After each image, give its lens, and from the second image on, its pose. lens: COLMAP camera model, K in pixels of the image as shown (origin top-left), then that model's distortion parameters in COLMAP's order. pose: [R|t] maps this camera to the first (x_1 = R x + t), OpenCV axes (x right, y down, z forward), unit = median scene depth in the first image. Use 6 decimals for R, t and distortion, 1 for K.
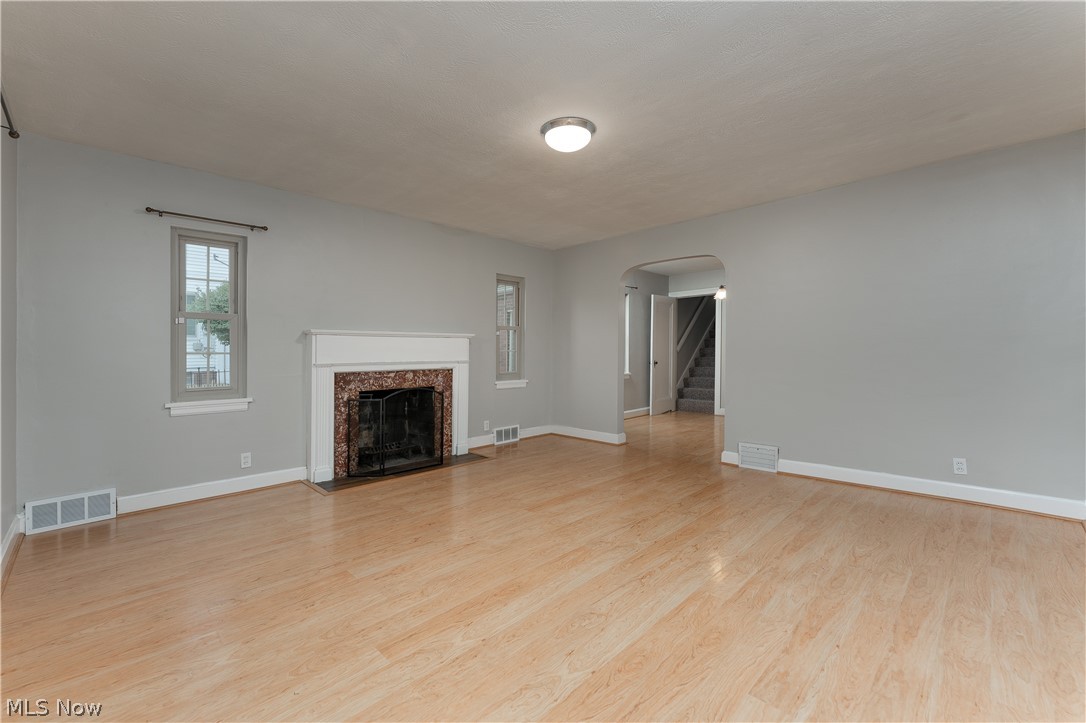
lens RADIAL K [[443.0, 0, 543.0], [0, 443.0, 361.5], [0, 0, 1]] dist [-0.001384, -0.000172]
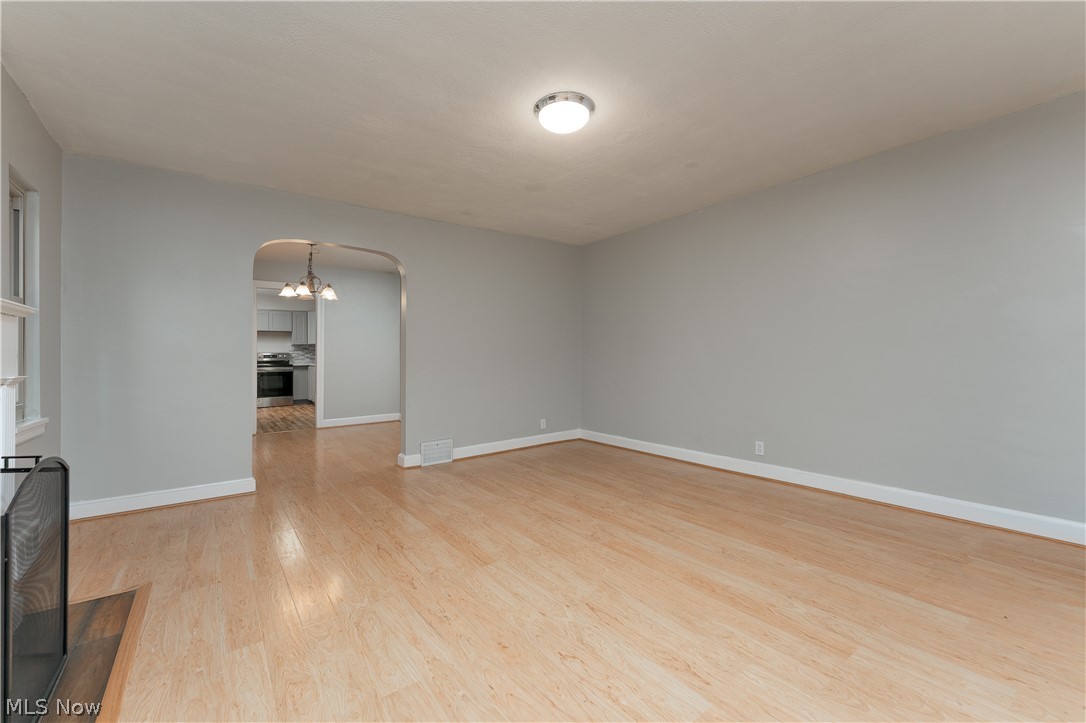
lens RADIAL K [[451.1, 0, 543.0], [0, 451.1, 361.5], [0, 0, 1]] dist [-0.001131, 0.000045]
pose [[0.162129, -0.012688, 0.986688, -0.872552], [0.033588, 0.999409, 0.007333, -0.001852], [-0.986198, 0.031952, 0.162459, 0.905166]]
